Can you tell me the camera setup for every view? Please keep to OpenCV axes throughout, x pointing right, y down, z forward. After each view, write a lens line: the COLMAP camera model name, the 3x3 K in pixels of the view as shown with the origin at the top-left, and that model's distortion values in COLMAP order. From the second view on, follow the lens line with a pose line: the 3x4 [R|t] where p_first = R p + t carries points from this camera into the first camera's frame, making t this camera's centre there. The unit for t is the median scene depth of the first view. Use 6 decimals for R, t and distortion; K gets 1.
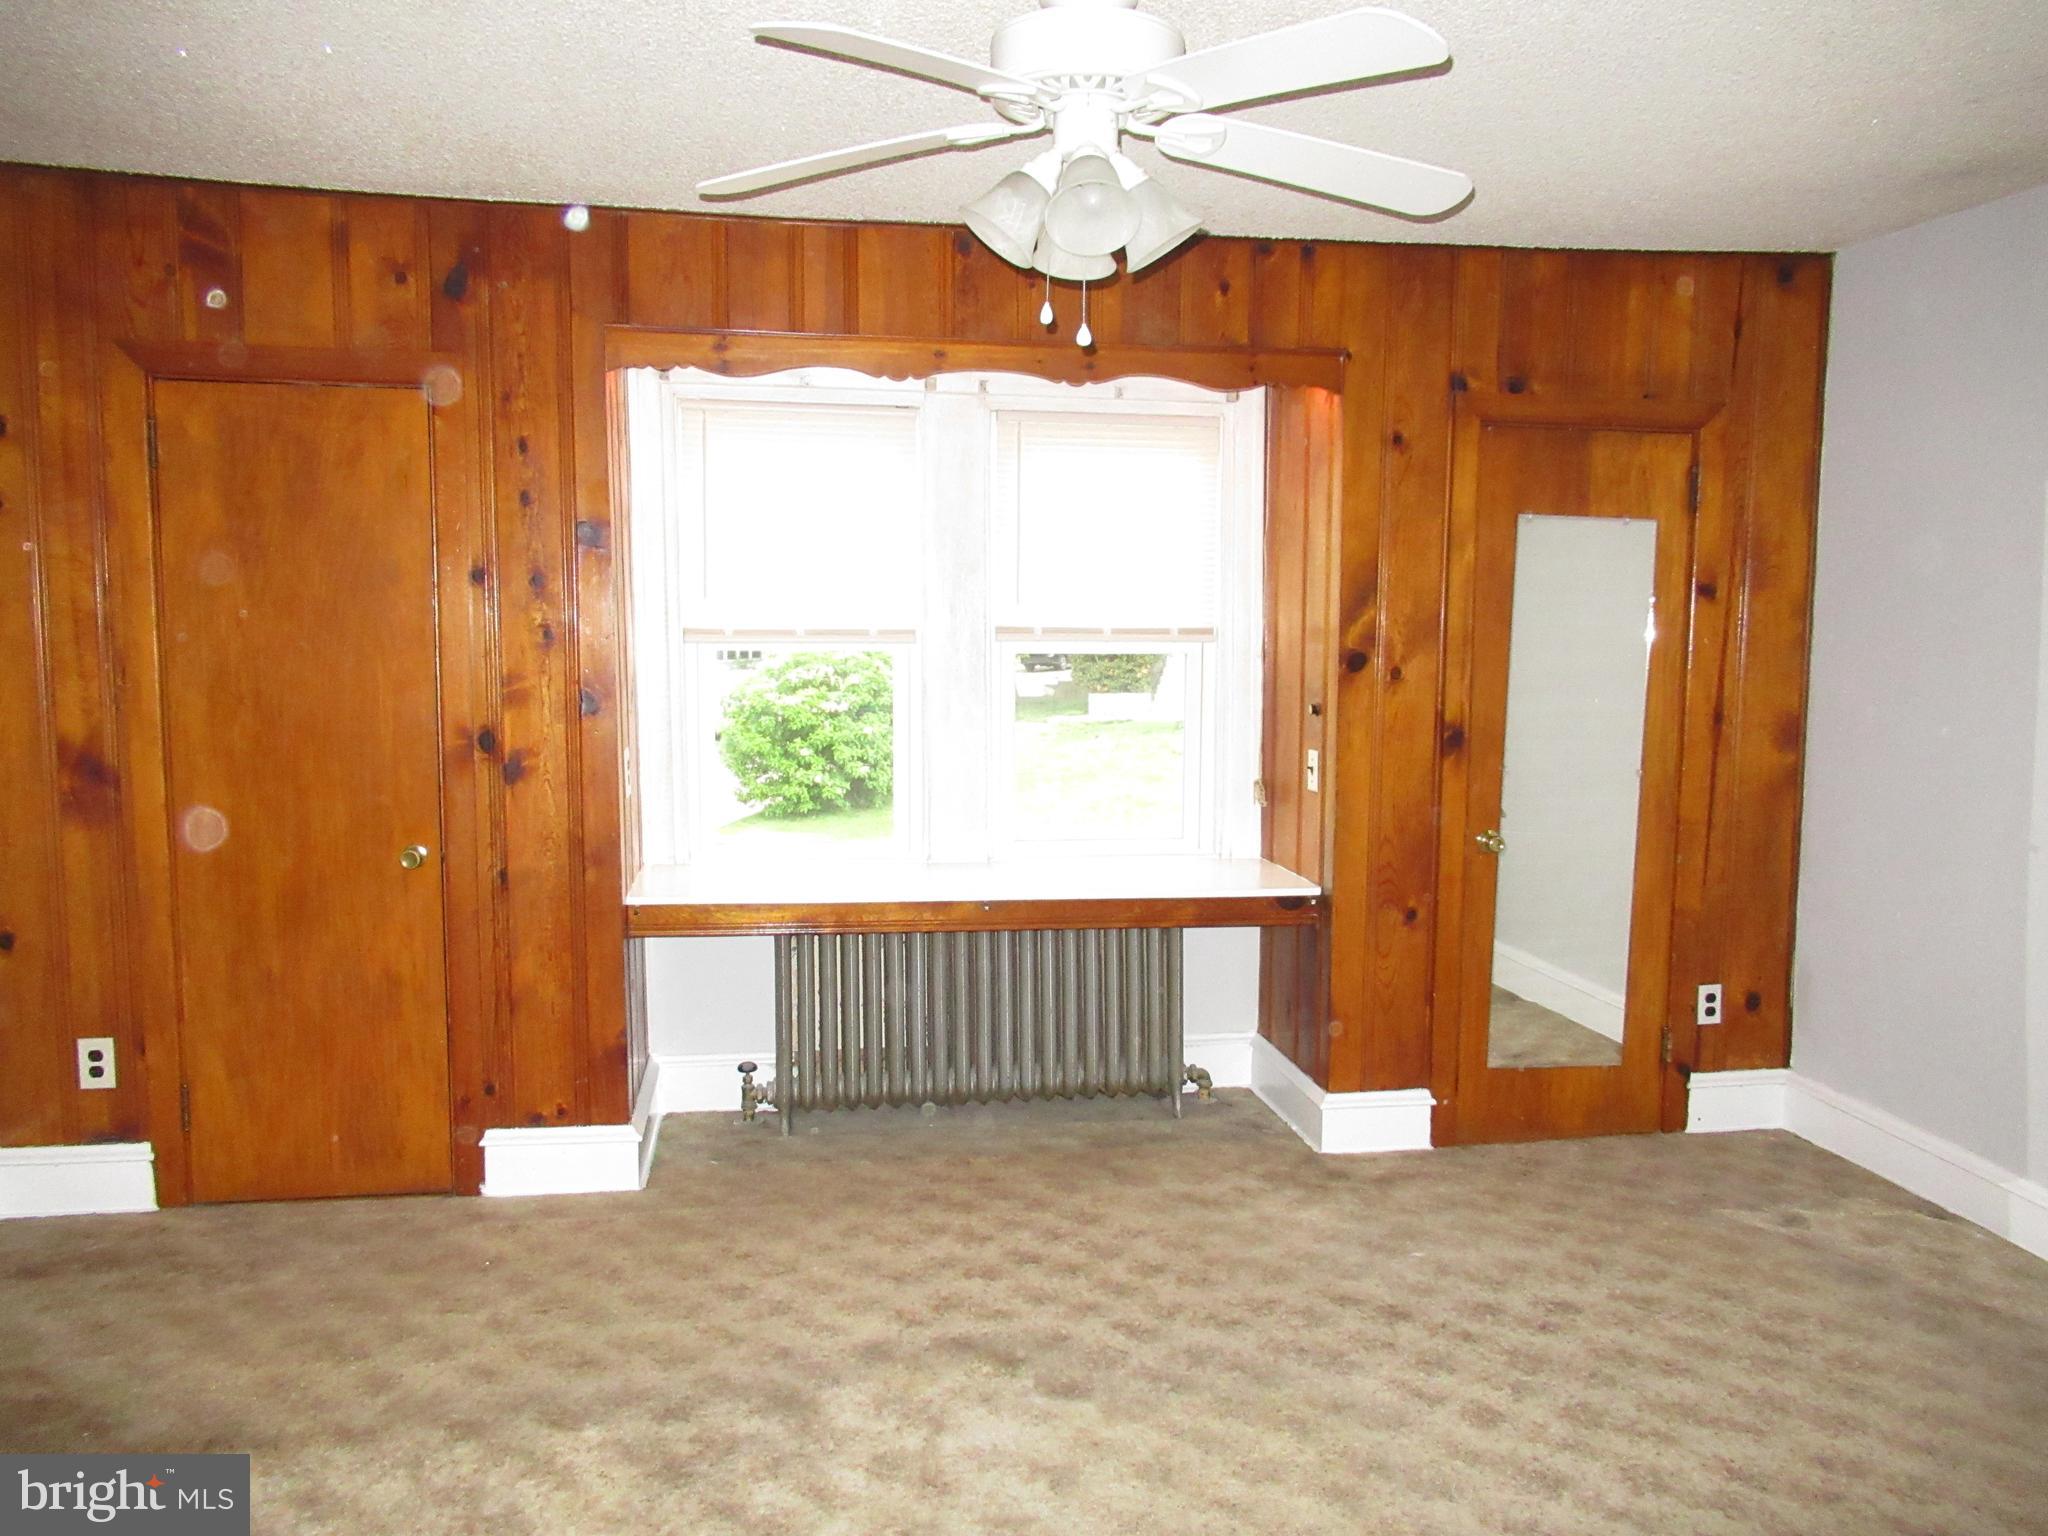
lens RADIAL K [[1519.5, 0, 1019.2], [0, 1519.5, 777.2], [0, 0, 1]] dist [-0.007381, -0.003516]
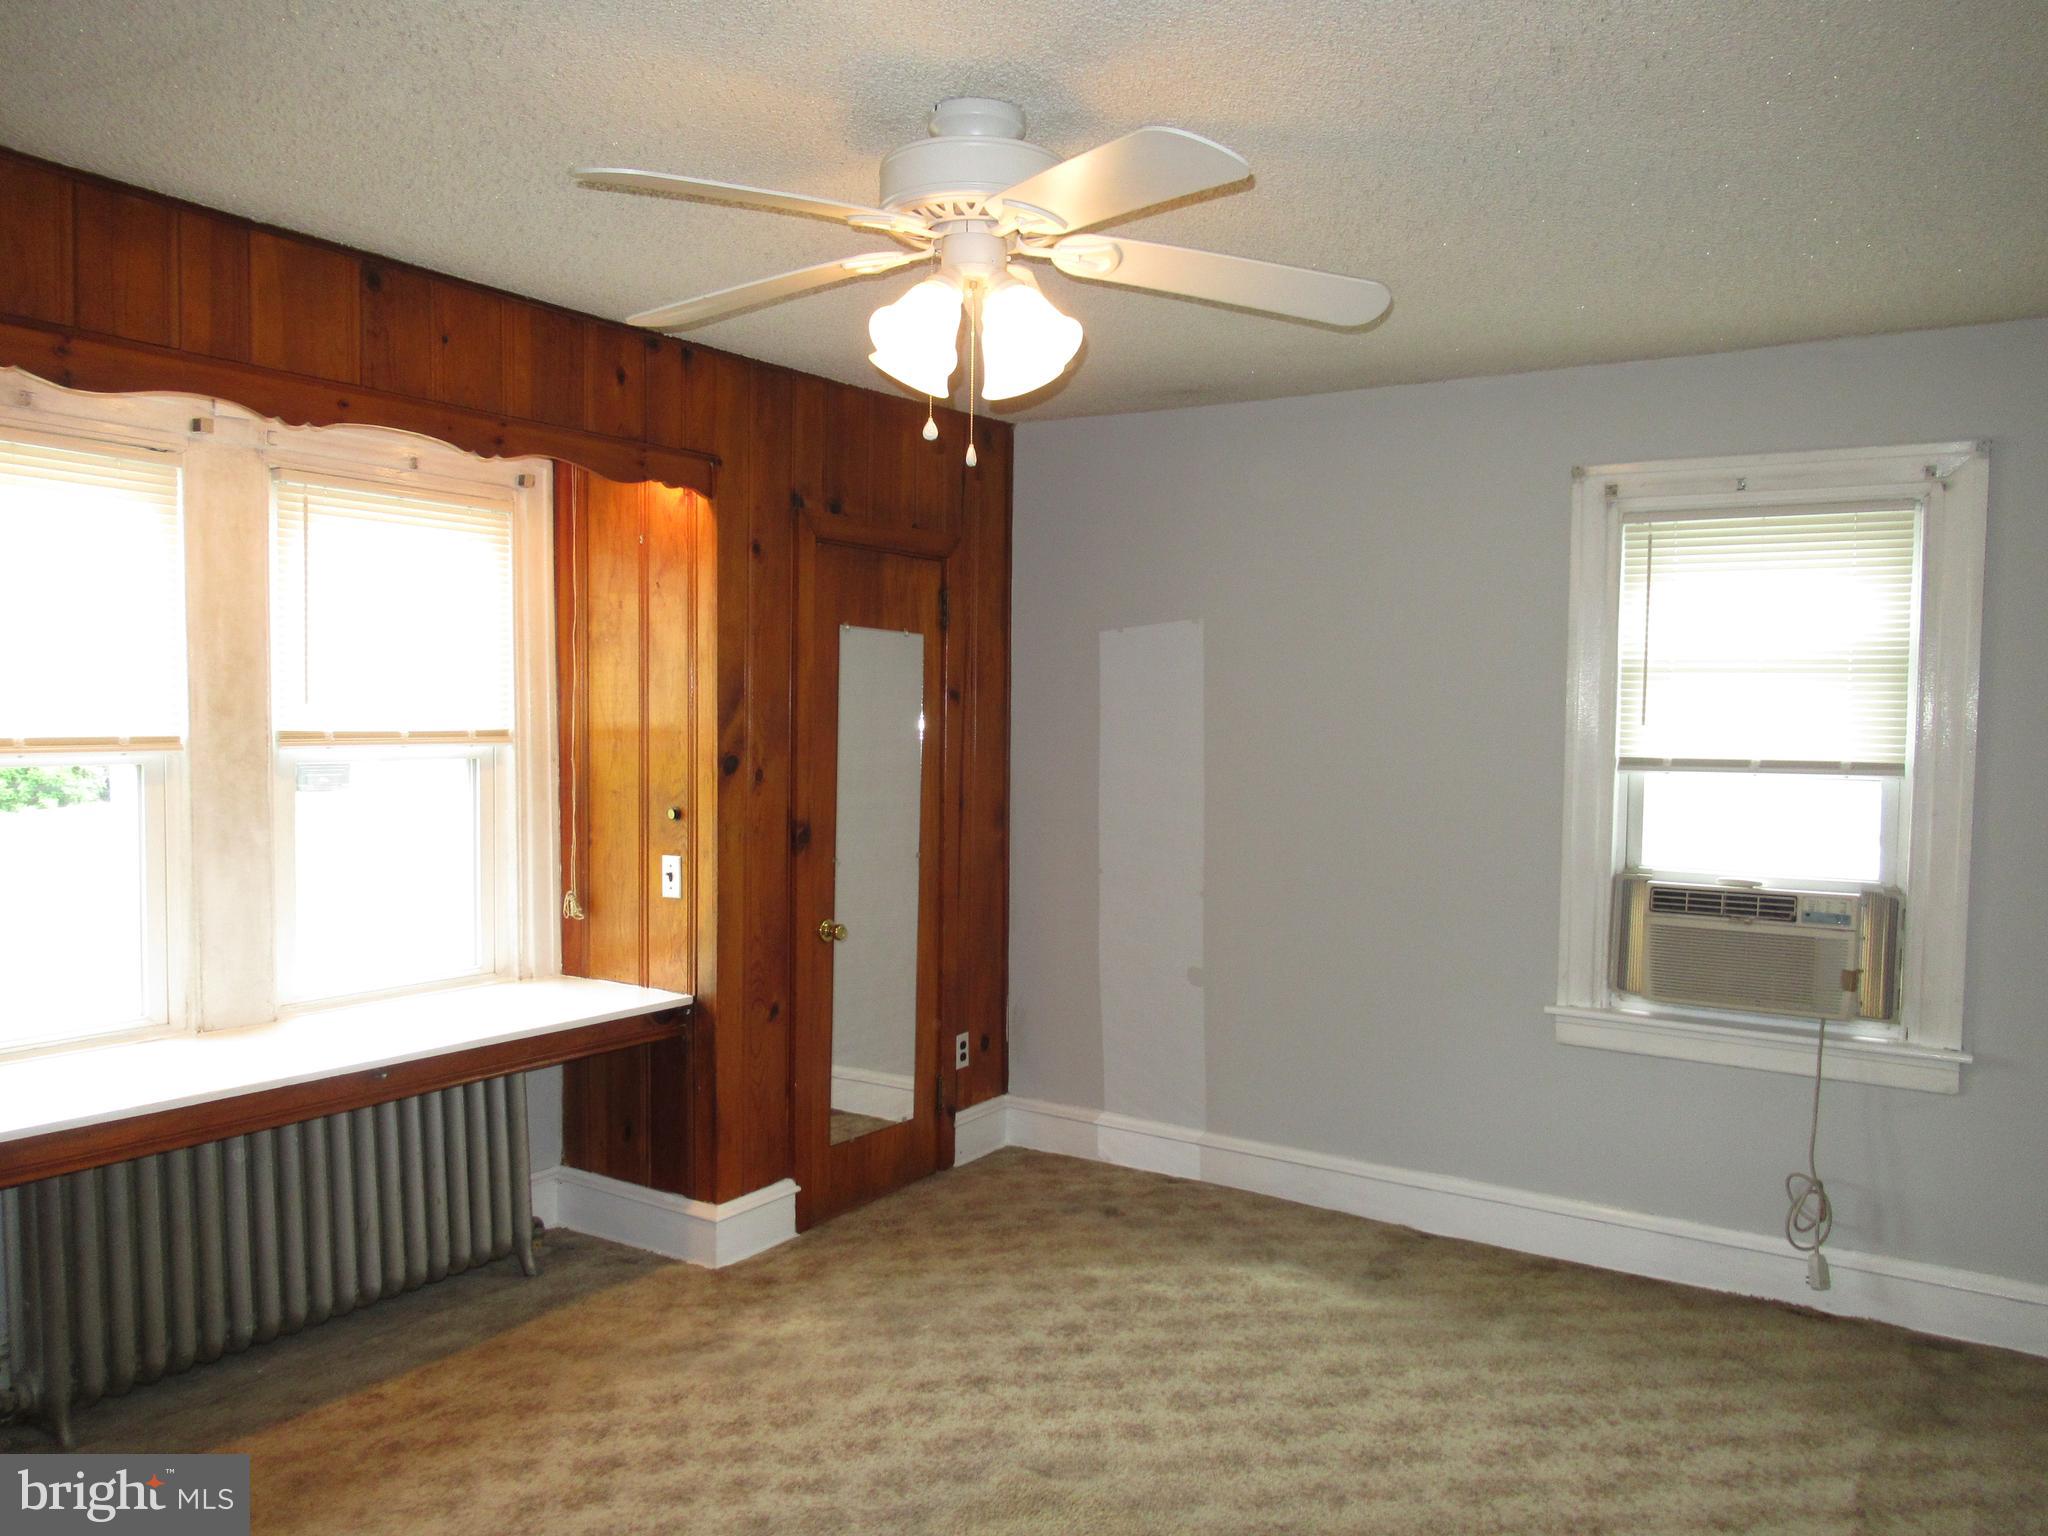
lens RADIAL K [[1519.5, 0, 1024.6], [0, 1519.5, 770.5], [0, 0, 1]] dist [-0.007381, -0.003516]
pose [[0.671386, -0.028849, 0.740546, -0.423484], [0.071463, 0.997106, -0.025945, -0.034821], [-0.737654, 0.070341, 0.671505, 0.198207]]
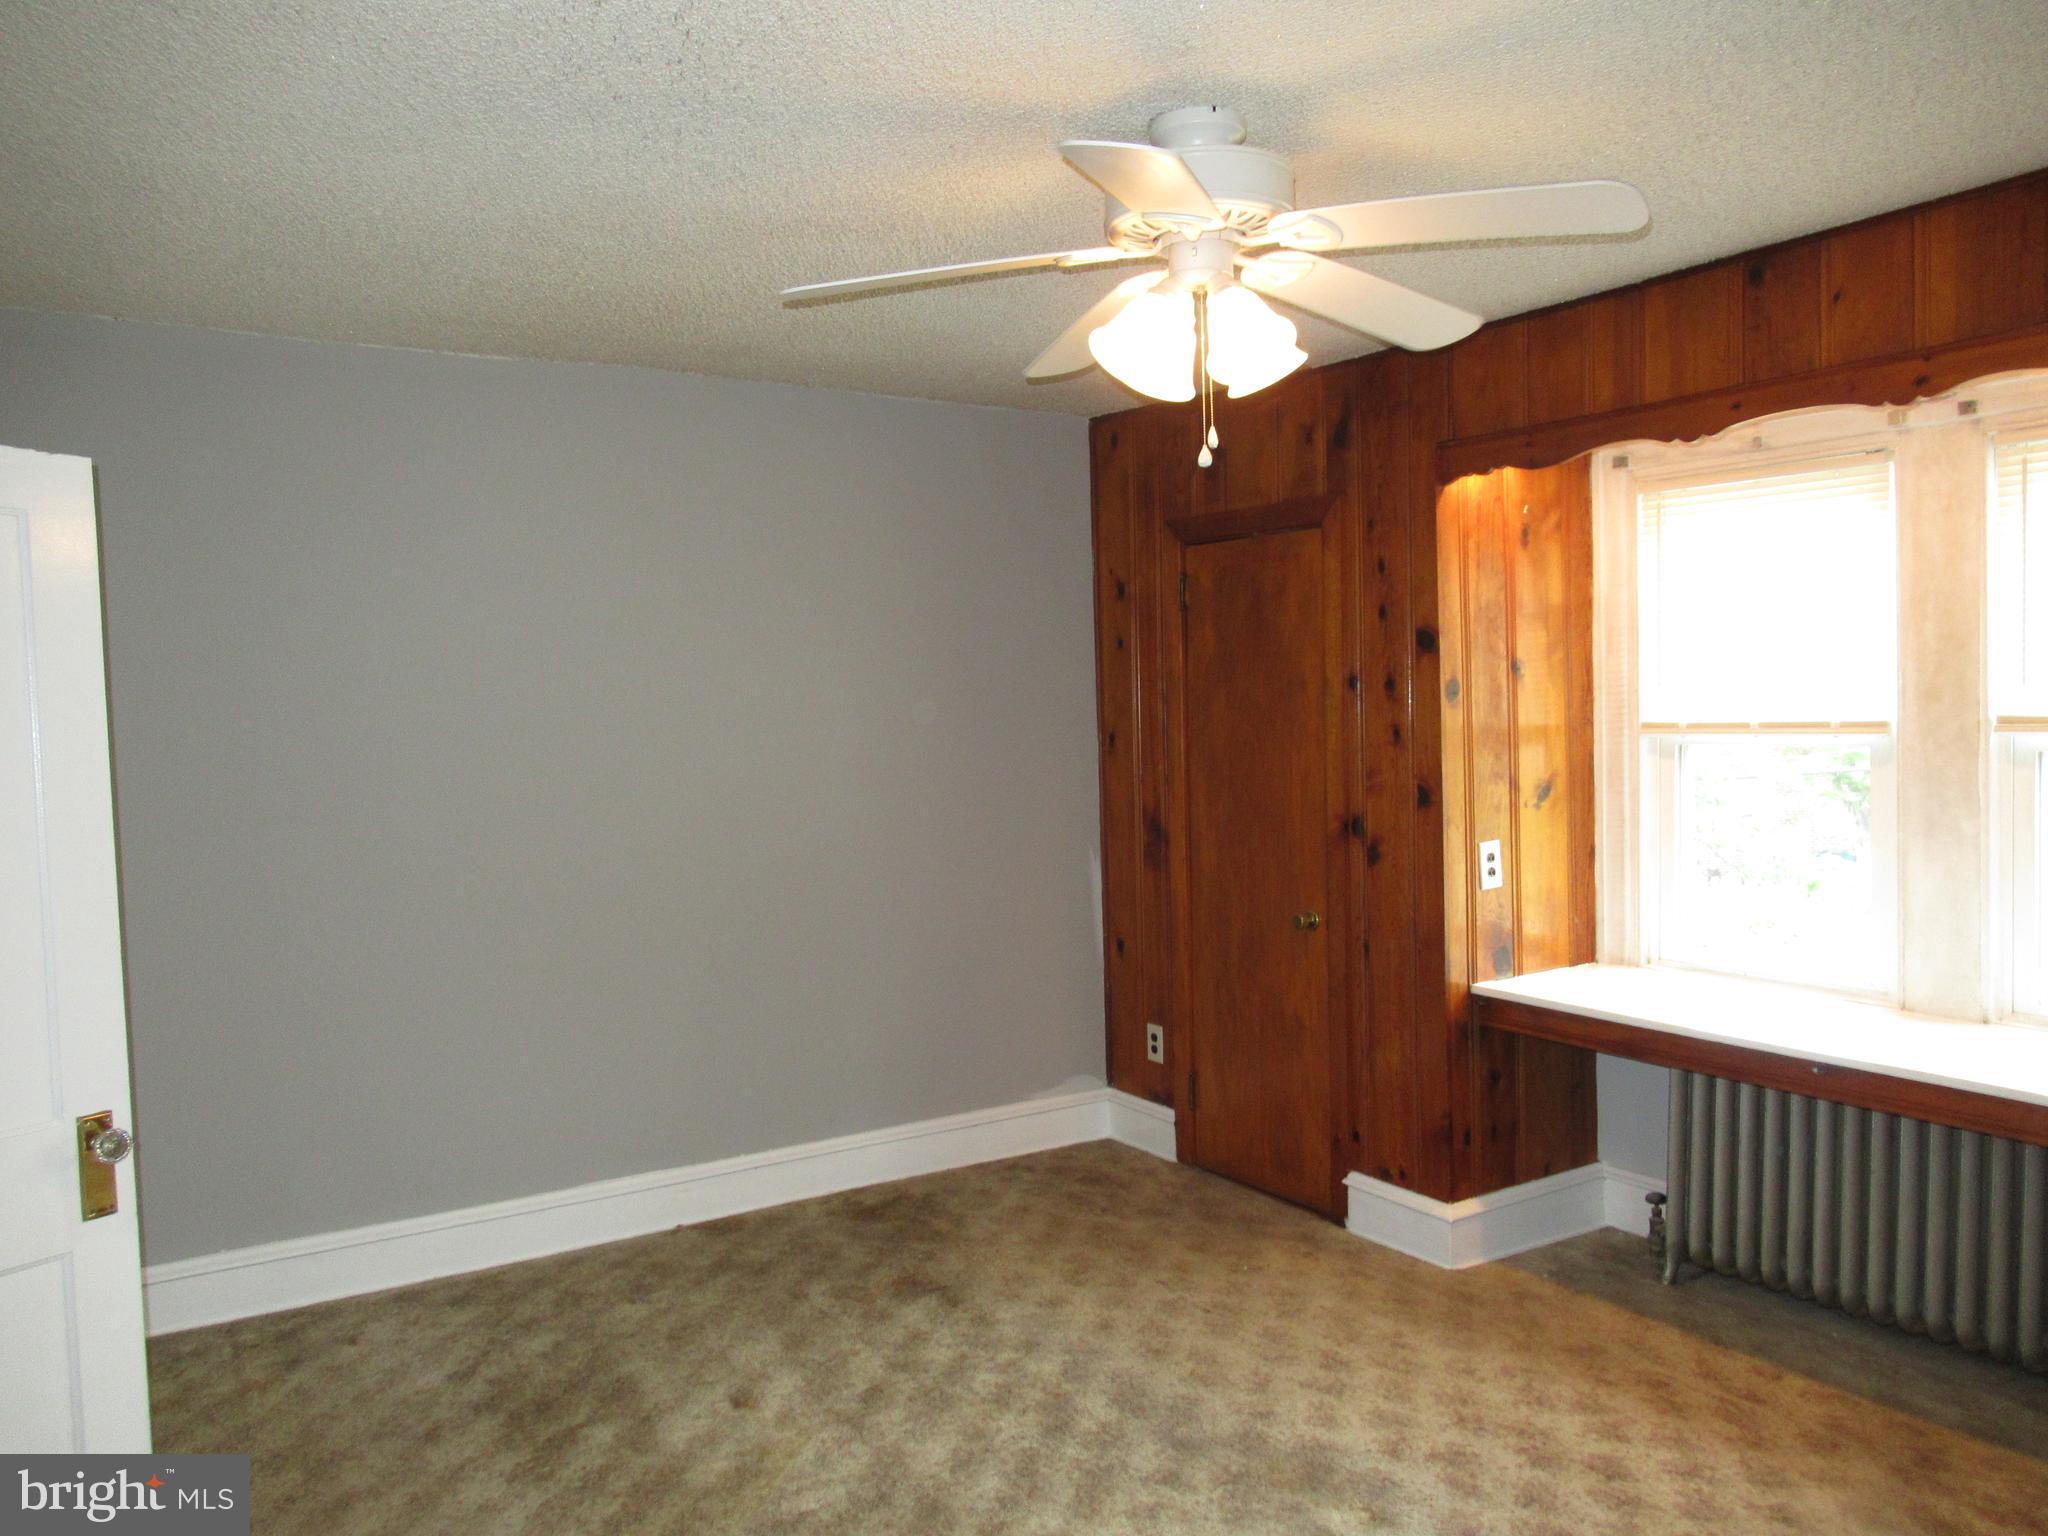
lens RADIAL K [[1519.5, 0, 1024.7], [0, 1519.5, 775.4], [0, 0, 1]] dist [-0.007381, -0.003516]
pose [[0.407991, 0.026532, -0.912600, 0.579400], [-0.069370, 0.997589, -0.002010, -0.041828], [0.910347, 0.064127, 0.408848, 0.304264]]
